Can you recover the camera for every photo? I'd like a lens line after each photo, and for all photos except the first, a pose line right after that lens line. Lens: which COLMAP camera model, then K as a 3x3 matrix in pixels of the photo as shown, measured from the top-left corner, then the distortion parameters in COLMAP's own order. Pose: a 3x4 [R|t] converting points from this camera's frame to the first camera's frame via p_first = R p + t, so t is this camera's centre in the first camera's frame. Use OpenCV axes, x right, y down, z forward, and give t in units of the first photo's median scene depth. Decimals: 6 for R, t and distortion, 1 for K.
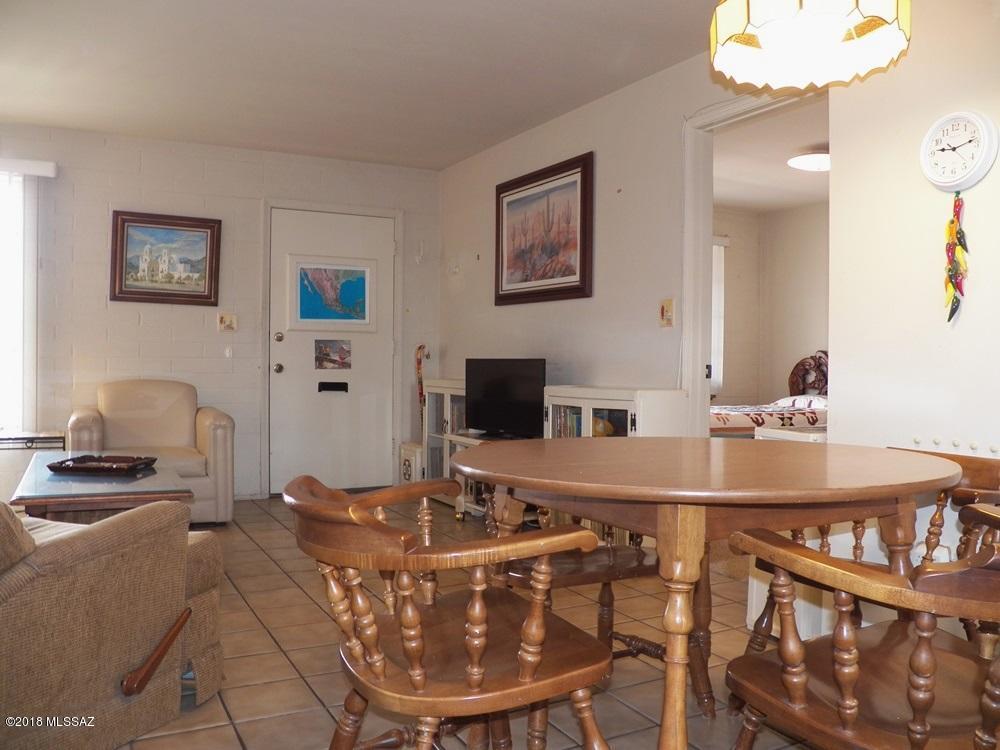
lens RADIAL K [[821.9, 0, 500.0], [0, 821.9, 375.0], [0, 0, 1]] dist [-0.142268, 0.103385]
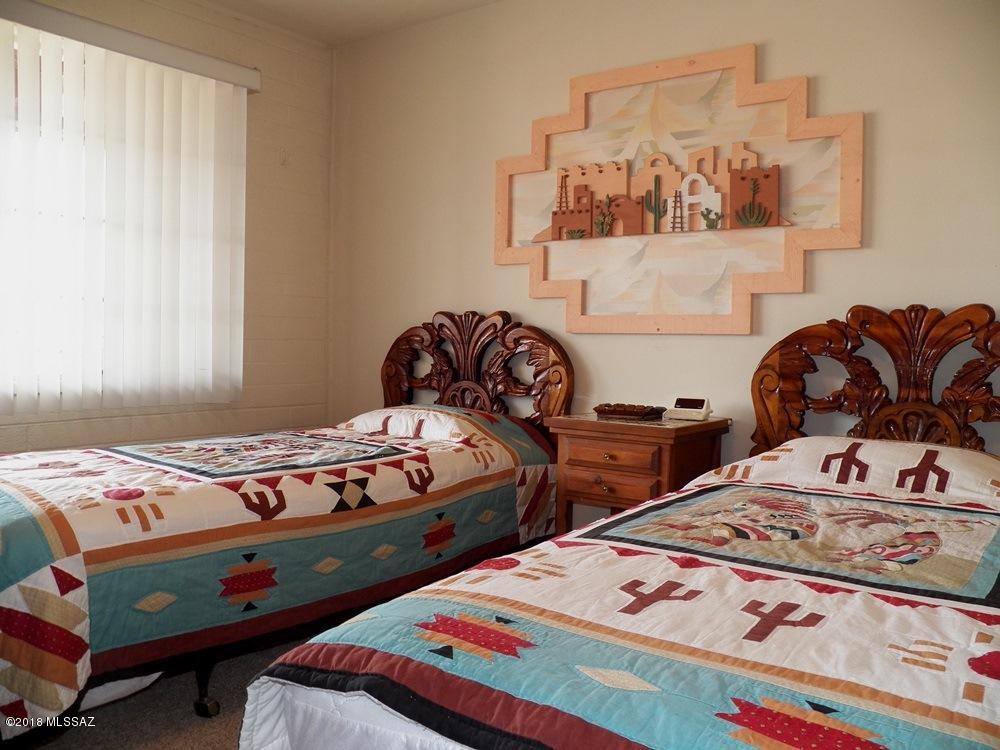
lens RADIAL K [[821.9, 0, 500.0], [0, 821.9, 375.0], [0, 0, 1]] dist [-0.142268, 0.103385]
pose [[0.906059, -0.016949, 0.422812, 0.229014], [0.005024, 0.999558, 0.029303, -0.006740], [-0.423121, -0.024426, 0.905744, 0.559198]]
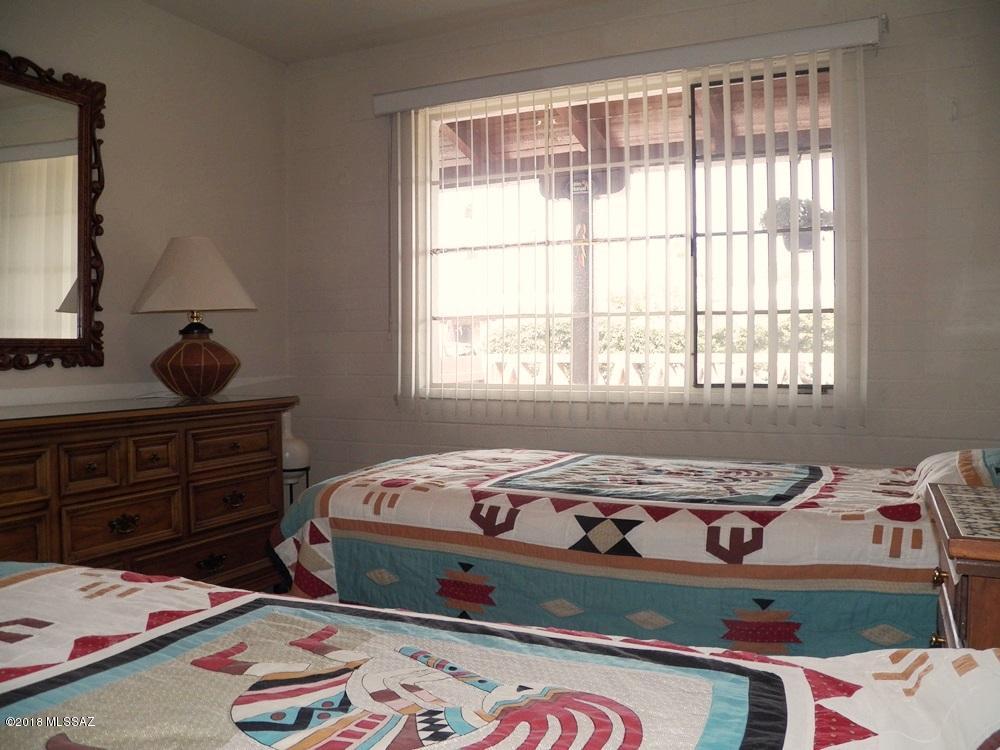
lens RADIAL K [[821.9, 0, 500.0], [0, 821.9, 375.0], [0, 0, 1]] dist [-0.142268, 0.103385]
pose [[0.597858, 0.001844, -0.801600, 0.515256], [0.000727, 0.999996, 0.002843, -0.003613], [0.801602, -0.002283, 0.597854, 0.692526]]
